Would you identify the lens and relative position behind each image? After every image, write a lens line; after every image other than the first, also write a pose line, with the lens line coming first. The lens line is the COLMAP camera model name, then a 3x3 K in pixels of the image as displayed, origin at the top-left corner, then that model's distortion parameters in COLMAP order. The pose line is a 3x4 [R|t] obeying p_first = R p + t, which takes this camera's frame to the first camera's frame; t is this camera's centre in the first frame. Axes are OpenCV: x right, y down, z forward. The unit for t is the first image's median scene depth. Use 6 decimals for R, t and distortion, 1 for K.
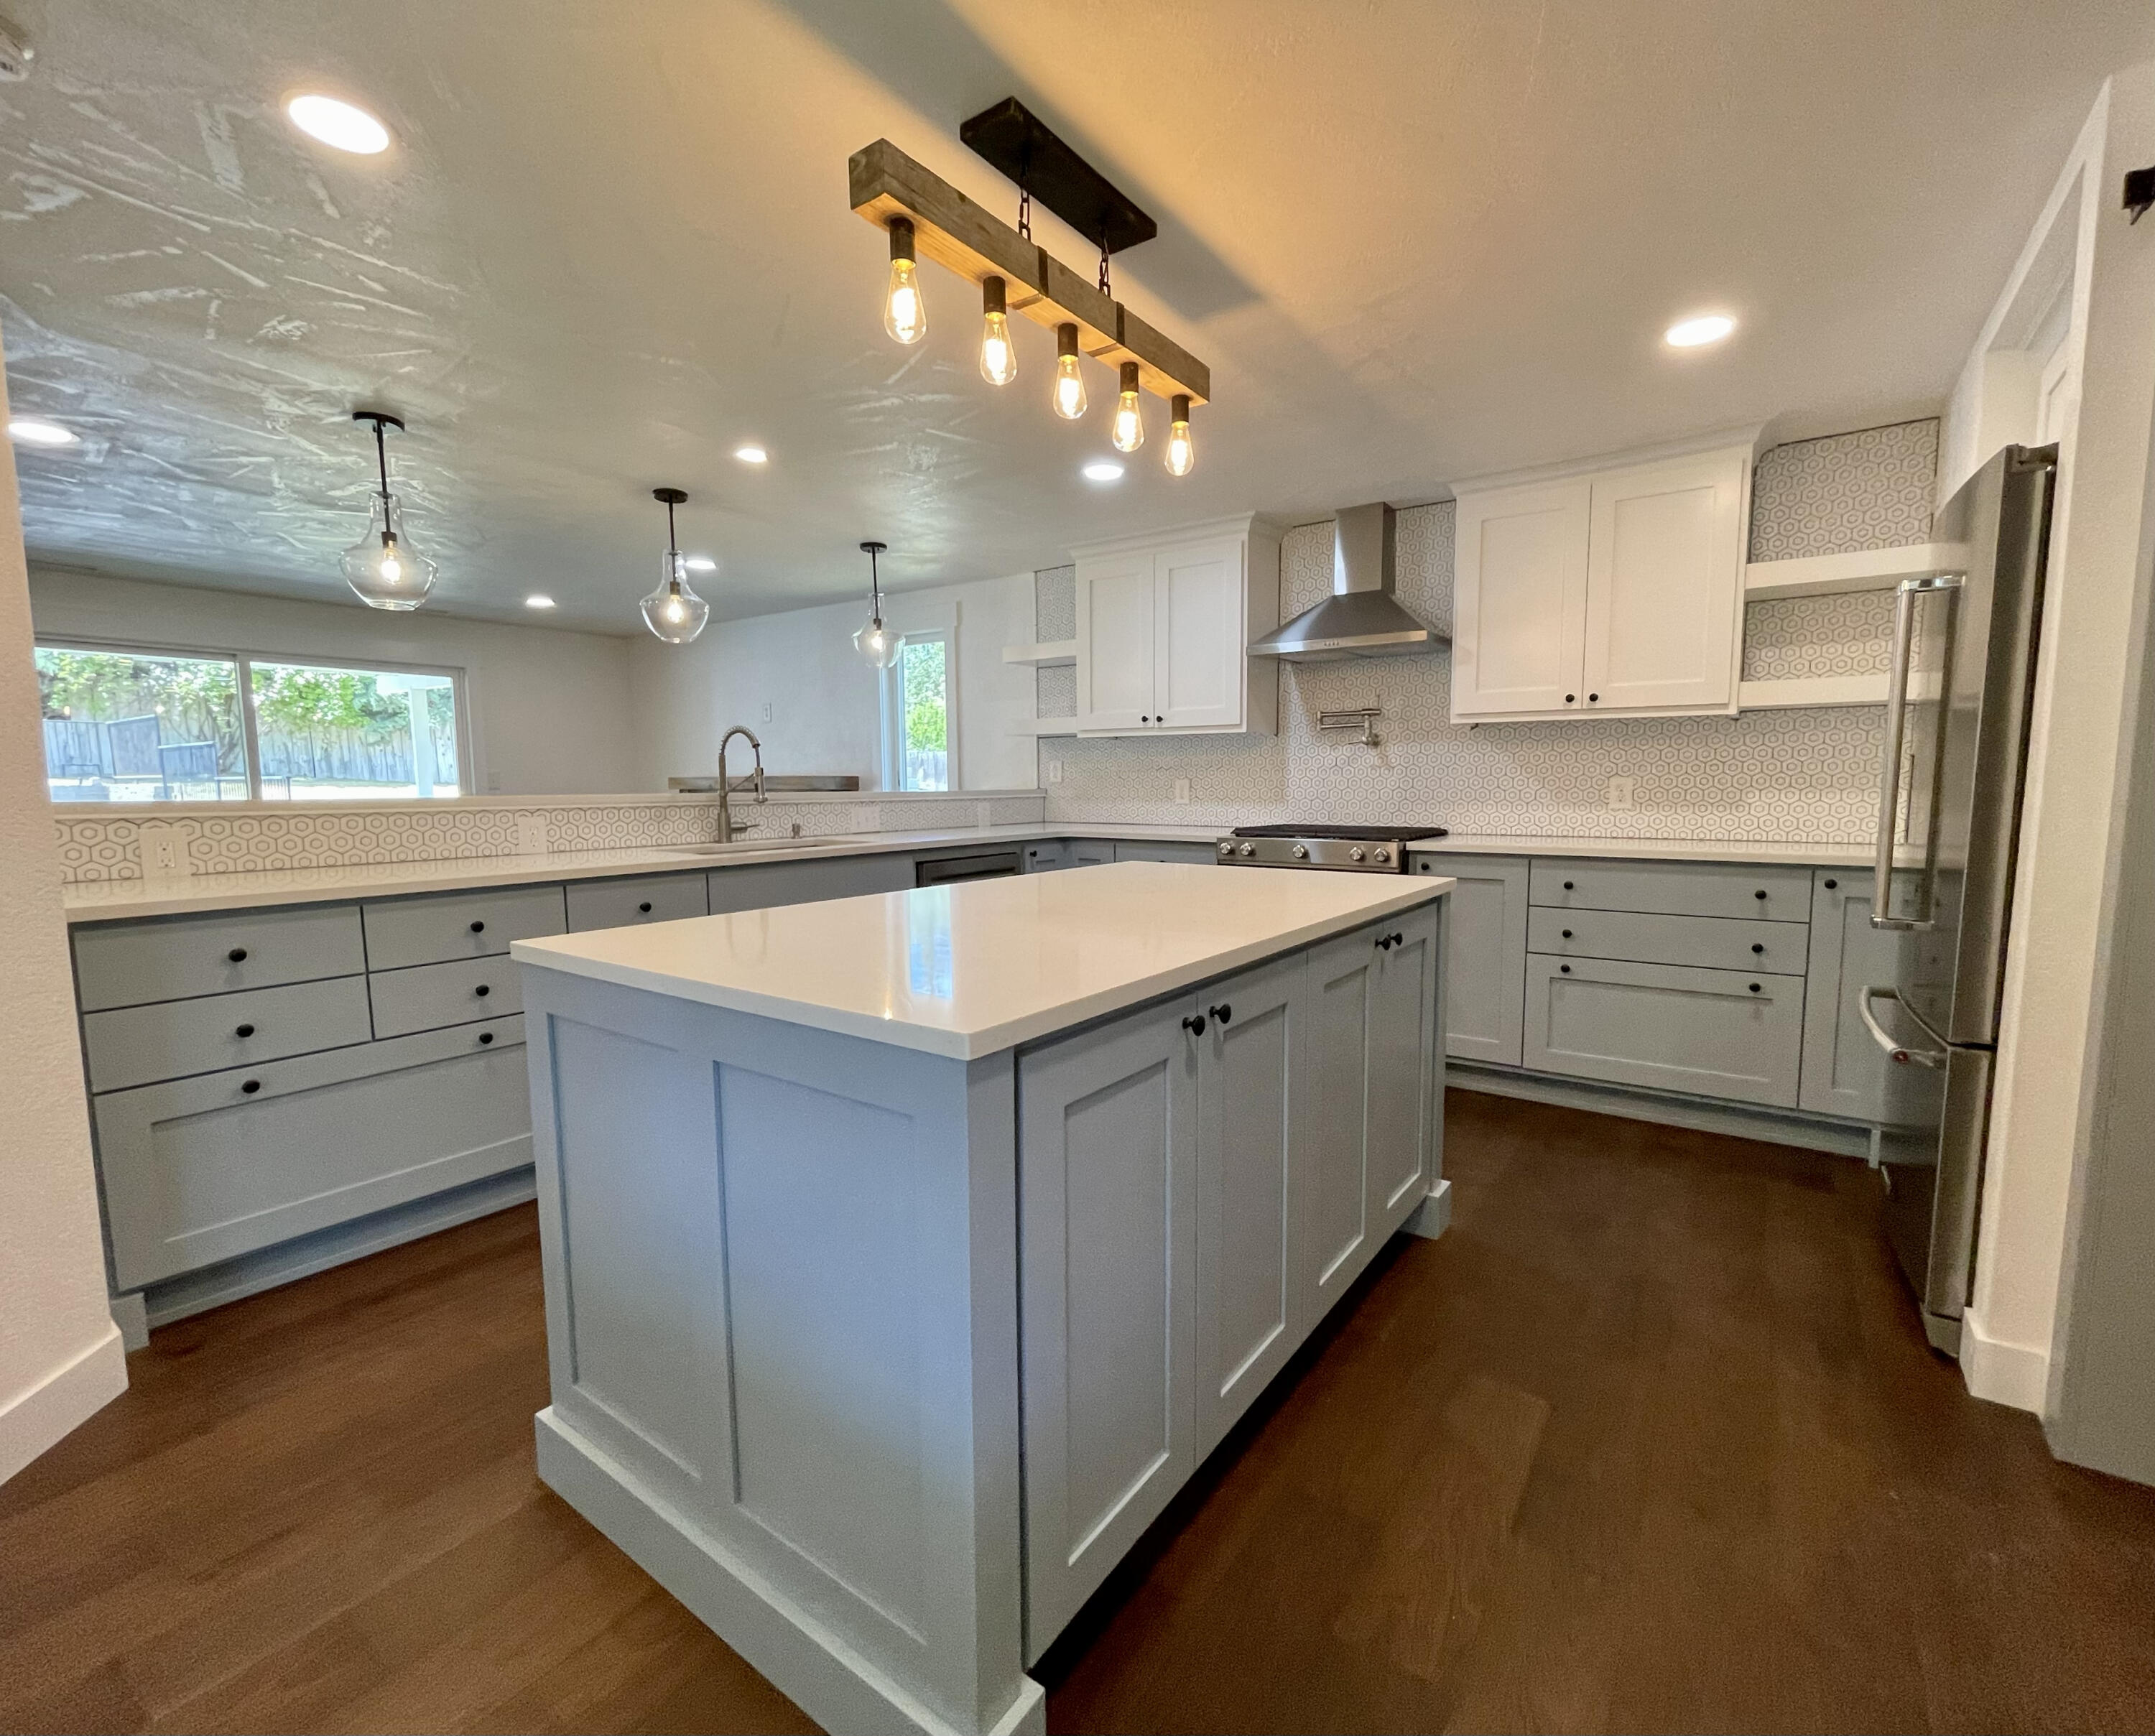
lens RADIAL K [[937.2, 0, 1091.0], [0, 937.2, 879.7], [0, 0, 1]] dist [-0.022366, -0.000058]
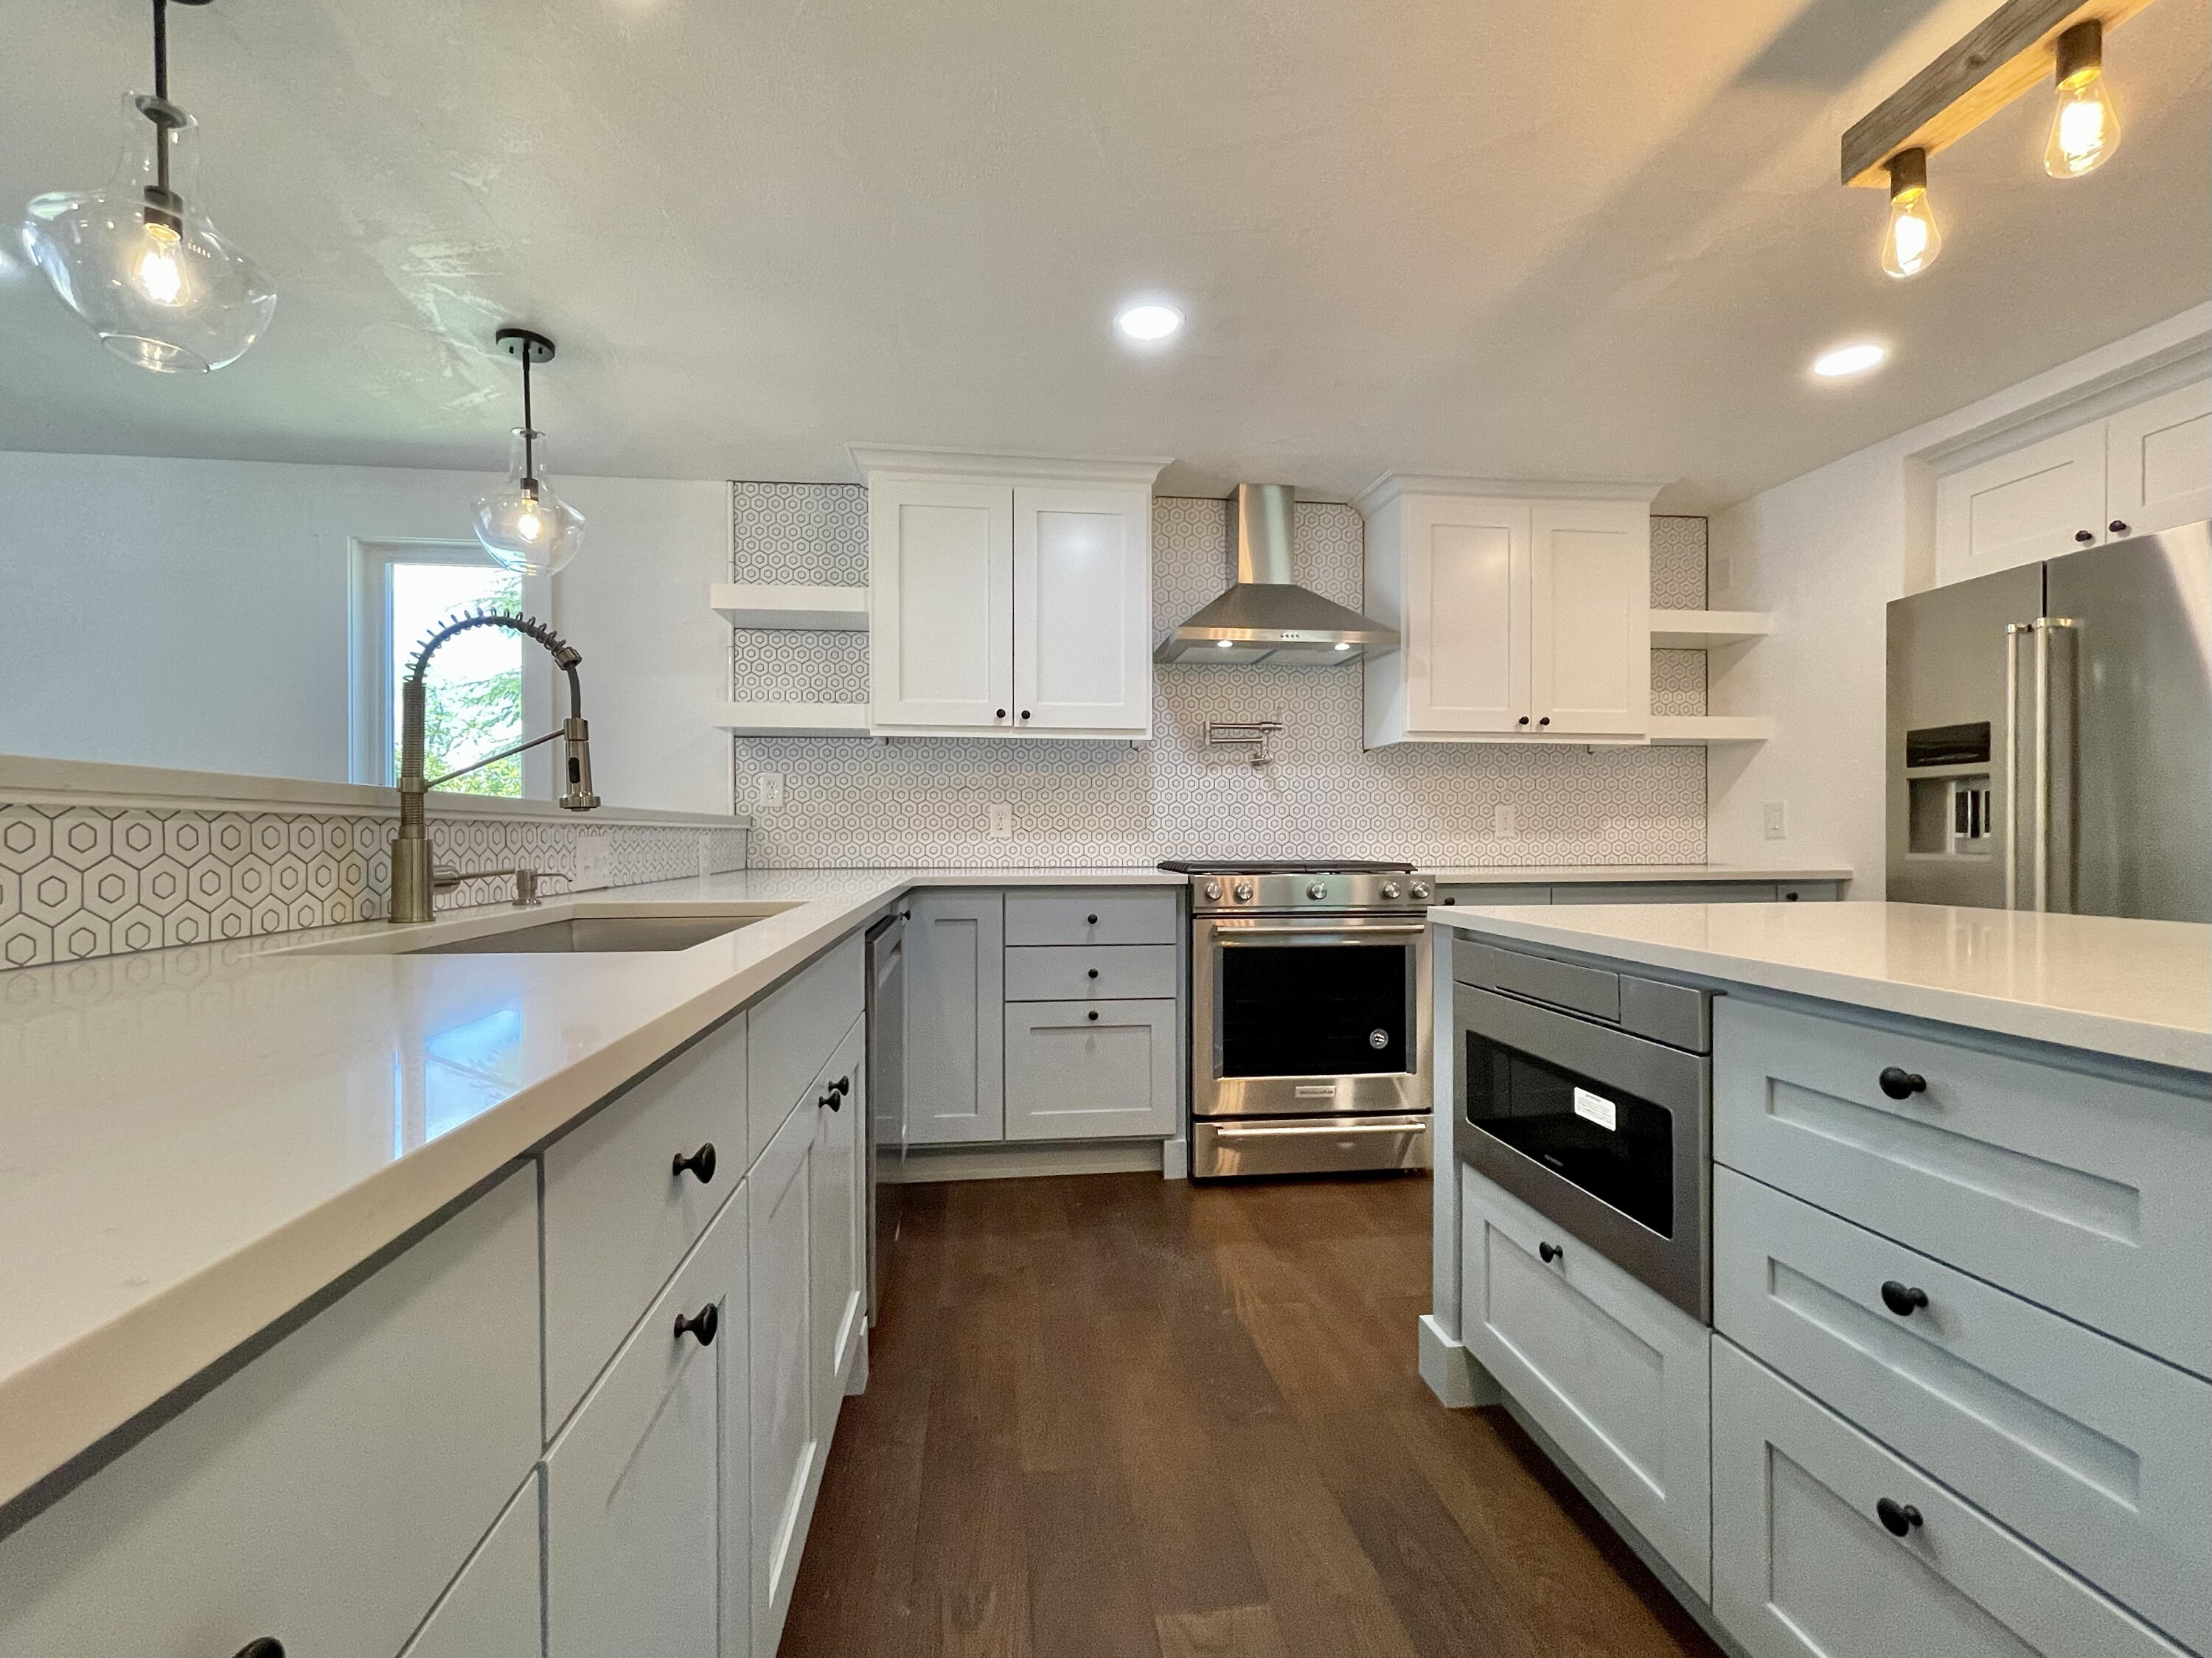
lens RADIAL K [[923.5, 0, 1085.7], [0, 923.5, 837.8], [0, 0, 1]] dist [-0.001200, 0.000306]
pose [[0.748326, 0.003312, 0.663323, -0.380798], [0.065230, 0.994773, -0.078556, -0.023214], [-0.660116, 0.102054, 0.744199, 0.492230]]
